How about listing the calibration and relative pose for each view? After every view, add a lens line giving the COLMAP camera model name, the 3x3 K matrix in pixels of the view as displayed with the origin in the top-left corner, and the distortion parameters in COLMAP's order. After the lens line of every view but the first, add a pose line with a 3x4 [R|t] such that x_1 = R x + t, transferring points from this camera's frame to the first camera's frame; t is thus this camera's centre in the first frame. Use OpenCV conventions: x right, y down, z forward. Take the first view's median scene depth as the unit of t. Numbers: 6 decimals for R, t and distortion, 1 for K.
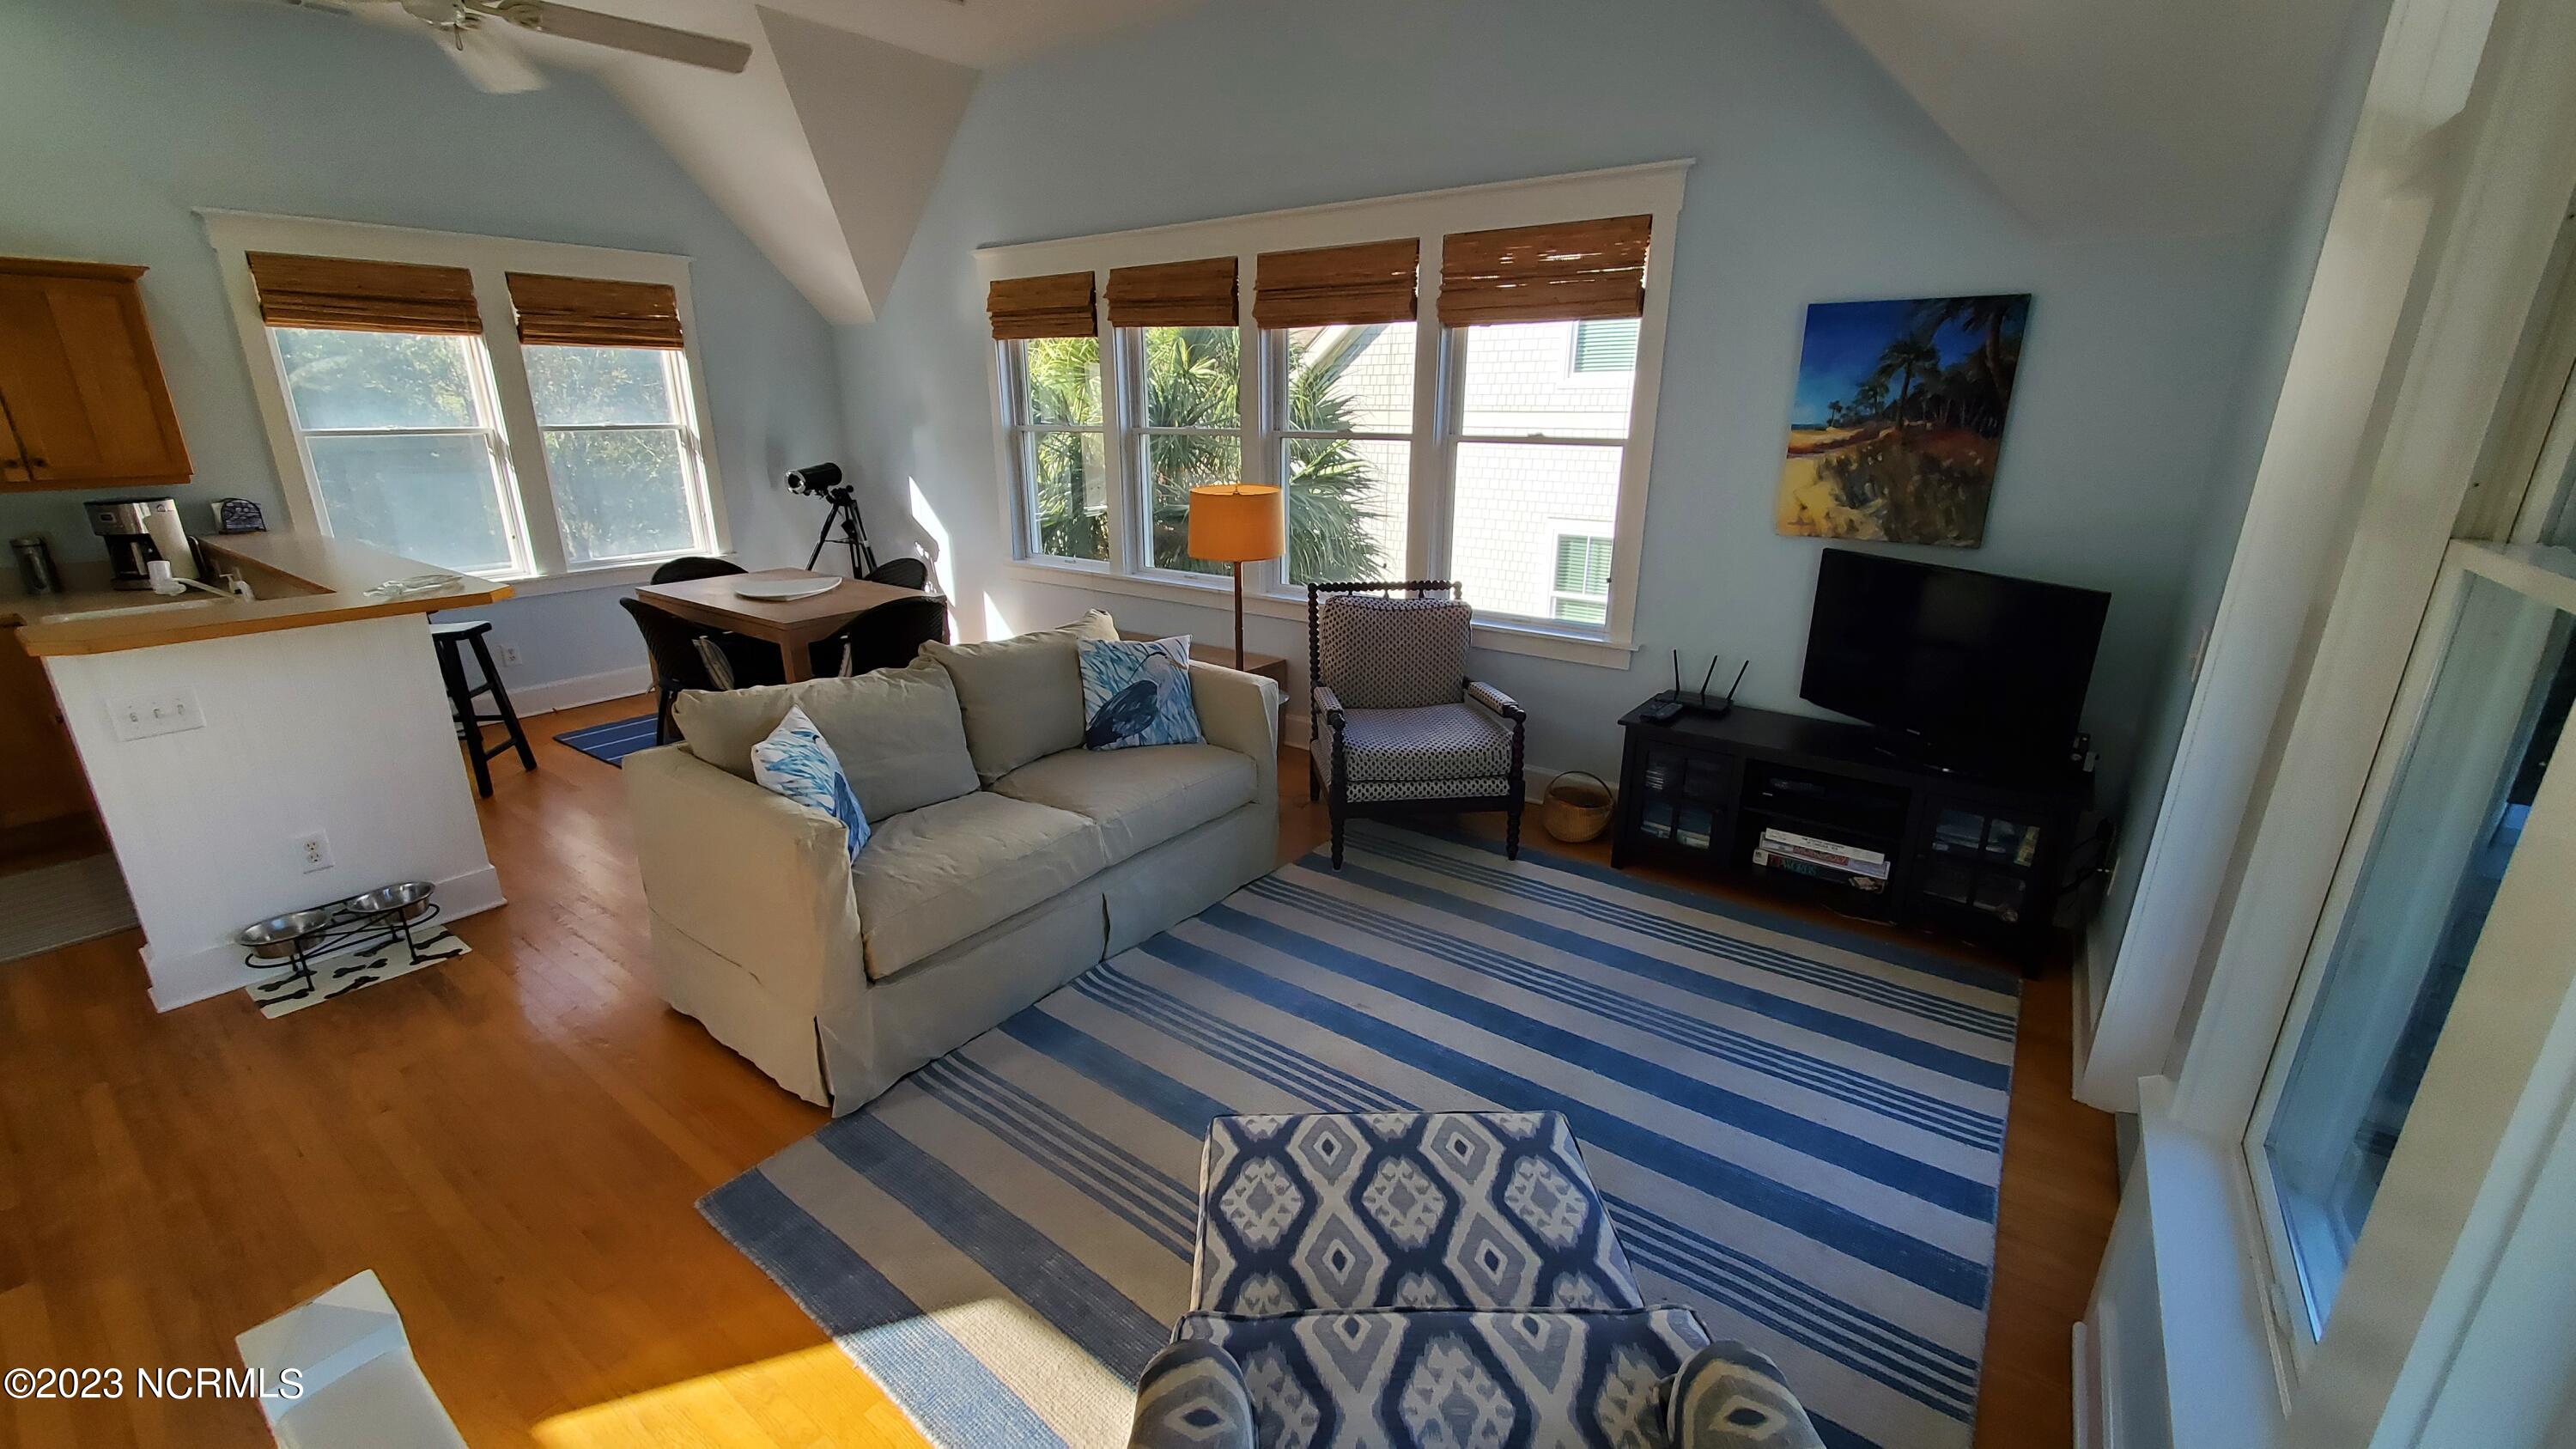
lens RADIAL K [[1021.9, 0, 1282.9], [0, 1021.9, 731.2], [0, 0, 1]] dist [0.003162, -0.002945]
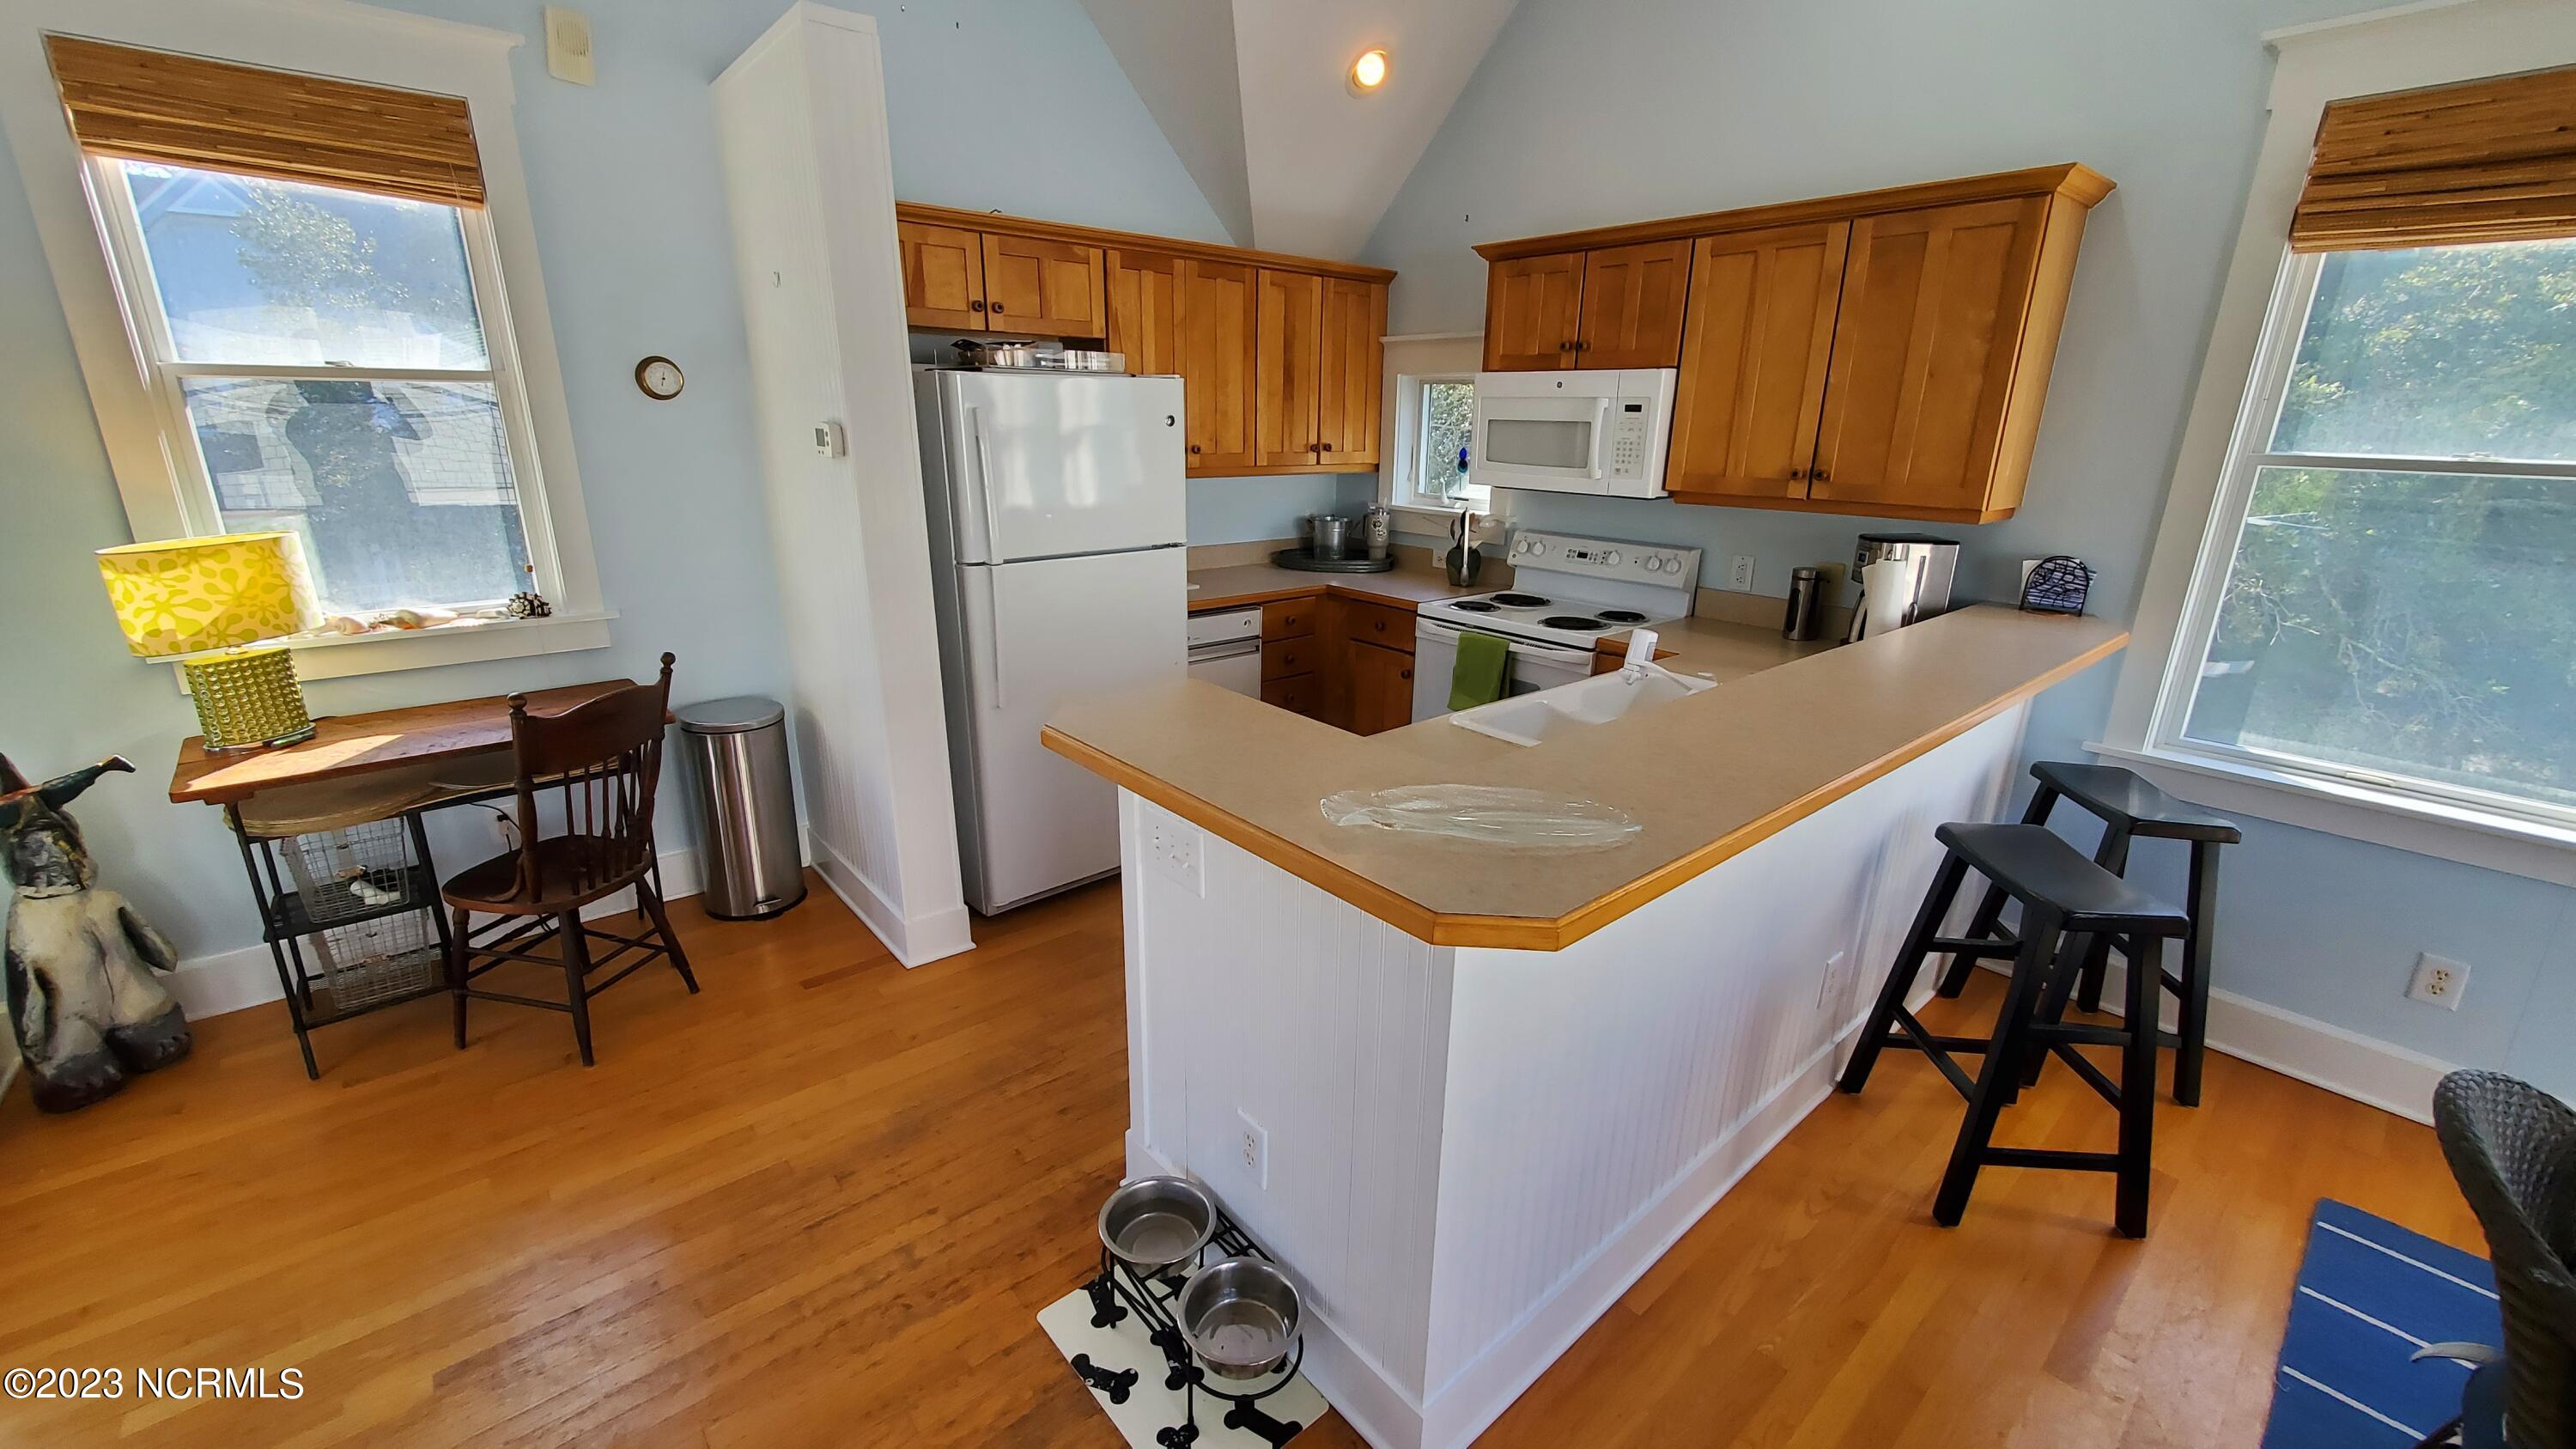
lens RADIAL K [[1021.9, 0, 1278.6], [0, 1021.9, 732.7], [0, 0, 1]] dist [0.003162, -0.002945]
pose [[-0.221083, 0.286616, -0.932187, -0.386093], [-0.314763, 0.883717, 0.346364, -0.232514], [0.923064, 0.369993, -0.105159, 0.786771]]
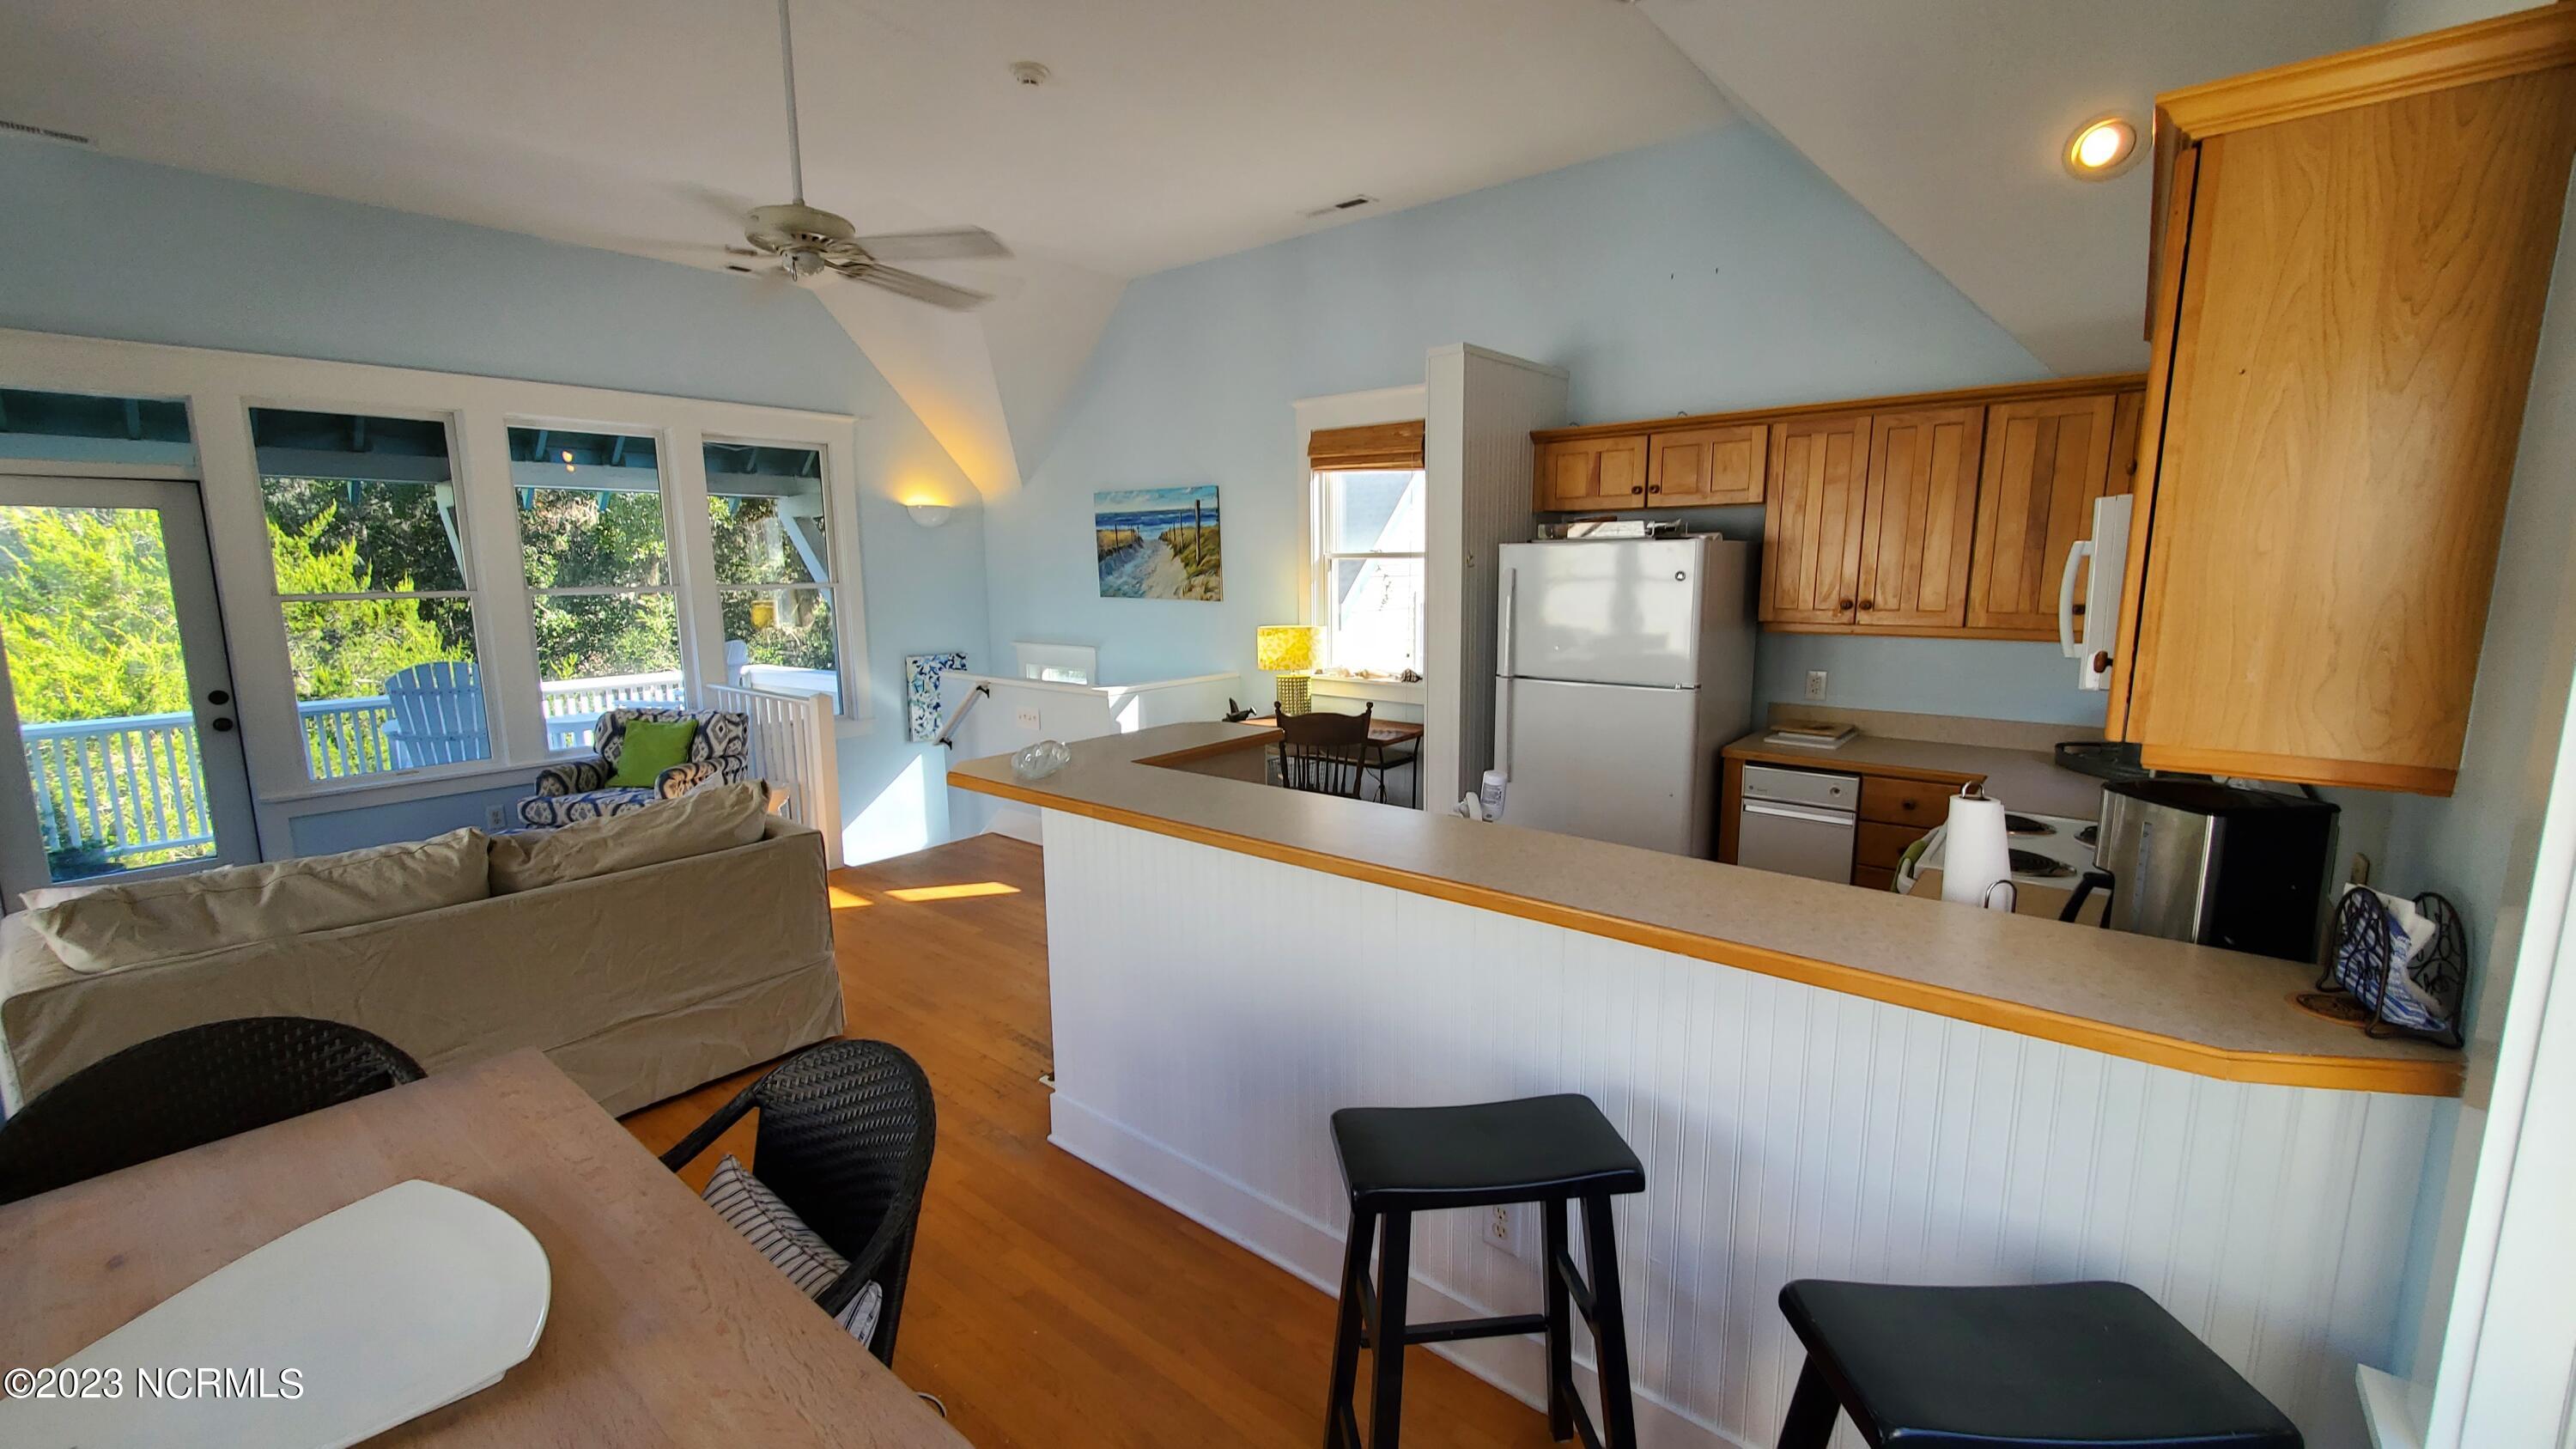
lens RADIAL K [[1021.9, 0, 1292.6], [0, 1021.9, 738.9], [0, 0, 1]] dist [0.003162, -0.002945]
pose [[-0.998968, -0.003108, 0.045312, -0.899597], [0.018357, 0.884911, 0.465398, -0.448531], [-0.041543, 0.465749, -0.883941, 1.427146]]
